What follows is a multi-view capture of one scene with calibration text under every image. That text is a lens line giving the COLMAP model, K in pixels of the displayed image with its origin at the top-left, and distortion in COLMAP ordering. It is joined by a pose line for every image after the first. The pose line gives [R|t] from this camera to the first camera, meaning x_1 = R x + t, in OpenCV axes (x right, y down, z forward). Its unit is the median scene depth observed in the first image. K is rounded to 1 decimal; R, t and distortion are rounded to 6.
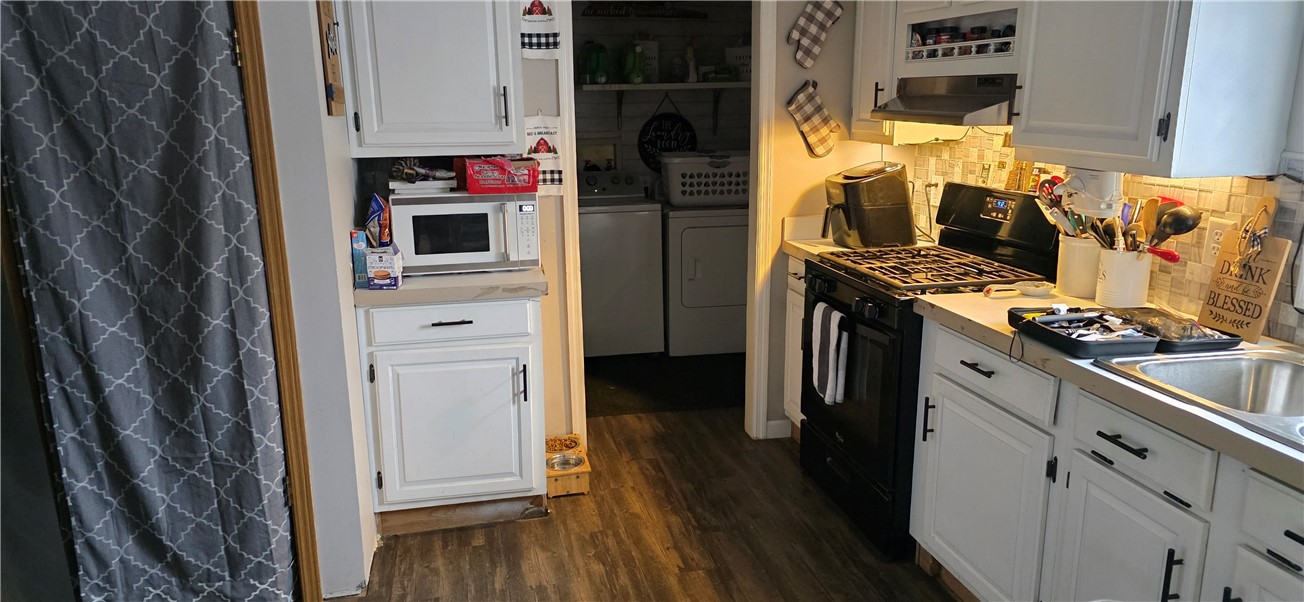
lens RADIAL K [[886.7, 0, 655.0], [0, 886.7, 307.3], [0, 0, 1]] dist [0.046154, -0.023891]
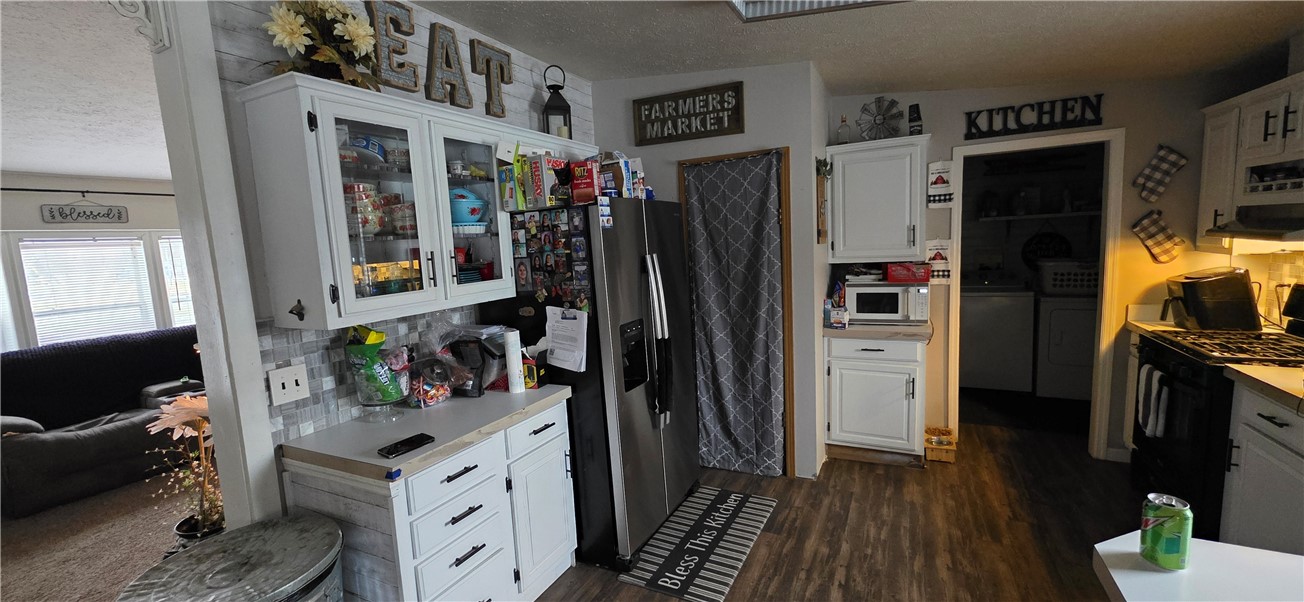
lens RADIAL K [[523.4, 0, 651.0], [0, 523.4, 300.0], [0, 0, 1]] dist [0.000939, 0.000019]
pose [[0.785847, 0.047008, -0.616632, 0.078517], [-0.103213, 0.993091, -0.055830, 0.022195], [0.609747, 0.107518, 0.785269, -0.165091]]
